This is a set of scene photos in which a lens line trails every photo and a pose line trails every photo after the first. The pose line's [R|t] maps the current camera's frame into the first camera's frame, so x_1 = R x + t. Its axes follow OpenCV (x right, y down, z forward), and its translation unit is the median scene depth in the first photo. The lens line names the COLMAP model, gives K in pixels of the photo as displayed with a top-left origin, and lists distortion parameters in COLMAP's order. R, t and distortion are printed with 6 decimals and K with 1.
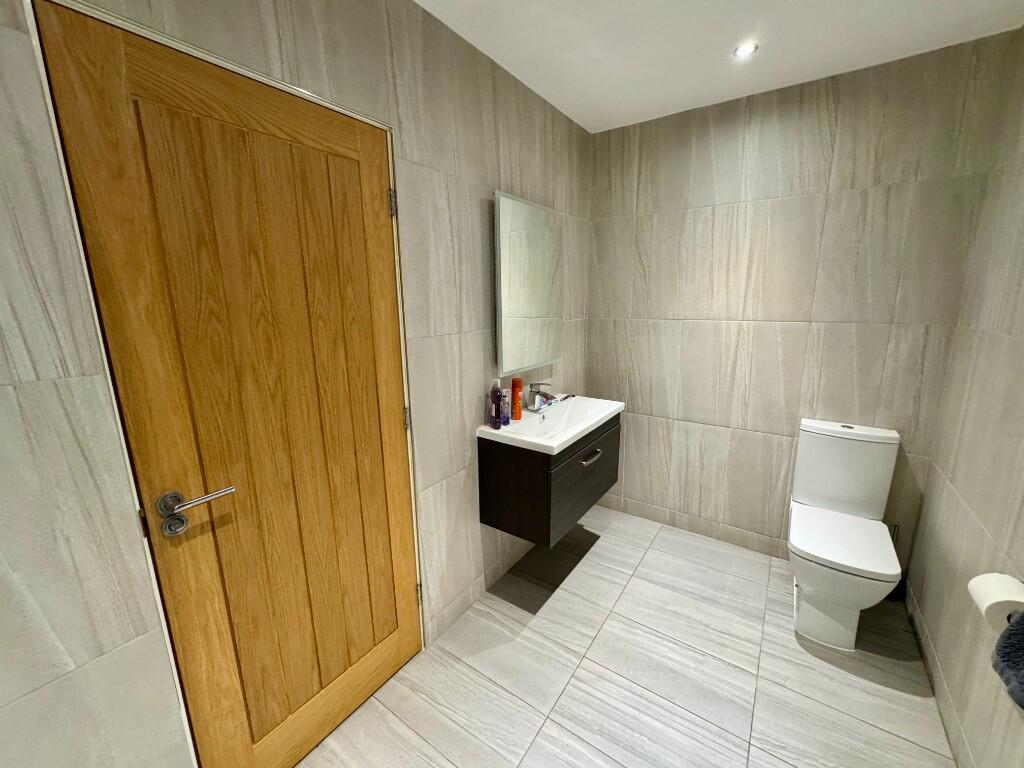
lens RADIAL K [[407.6, 0, 511.1], [0, 407.6, 384.4], [0, 0, 1]] dist [-0.001985, -0.000071]
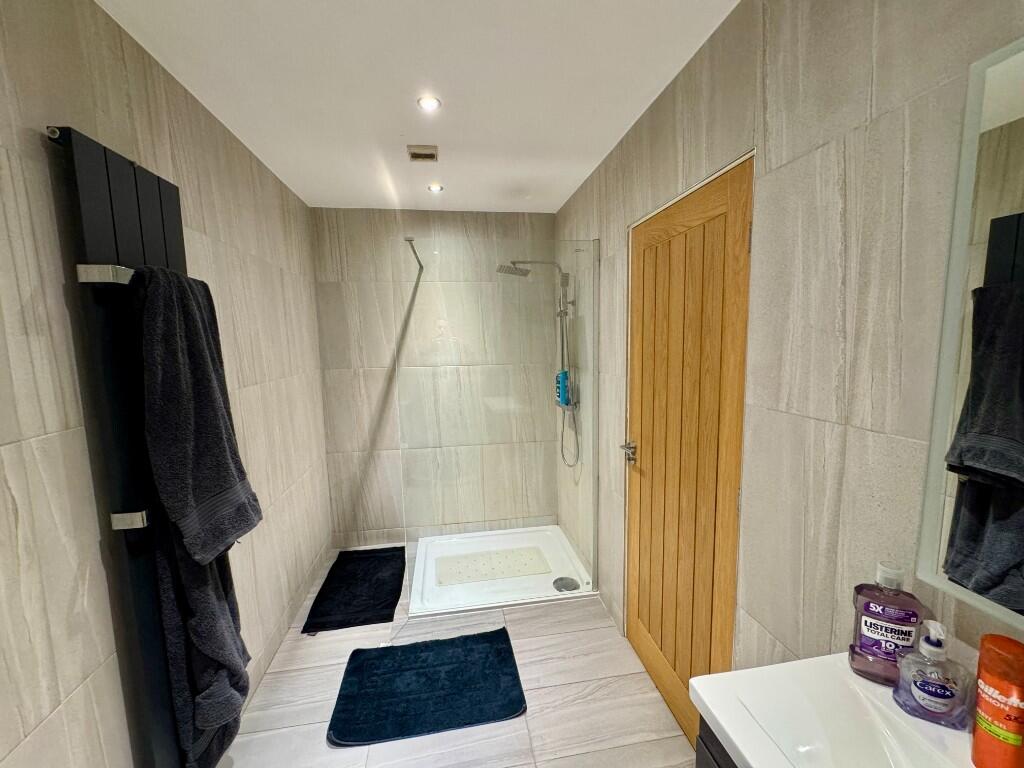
lens RADIAL K [[407.6, 0, 511.1], [0, 407.6, 384.4], [0, 0, 1]] dist [-0.001985, -0.000071]
pose [[-0.717600, 0.108379, -0.687971, 0.588991], [-0.113969, 0.956228, 0.269515, -0.299544], [0.687068, 0.271811, -0.673837, 1.180724]]
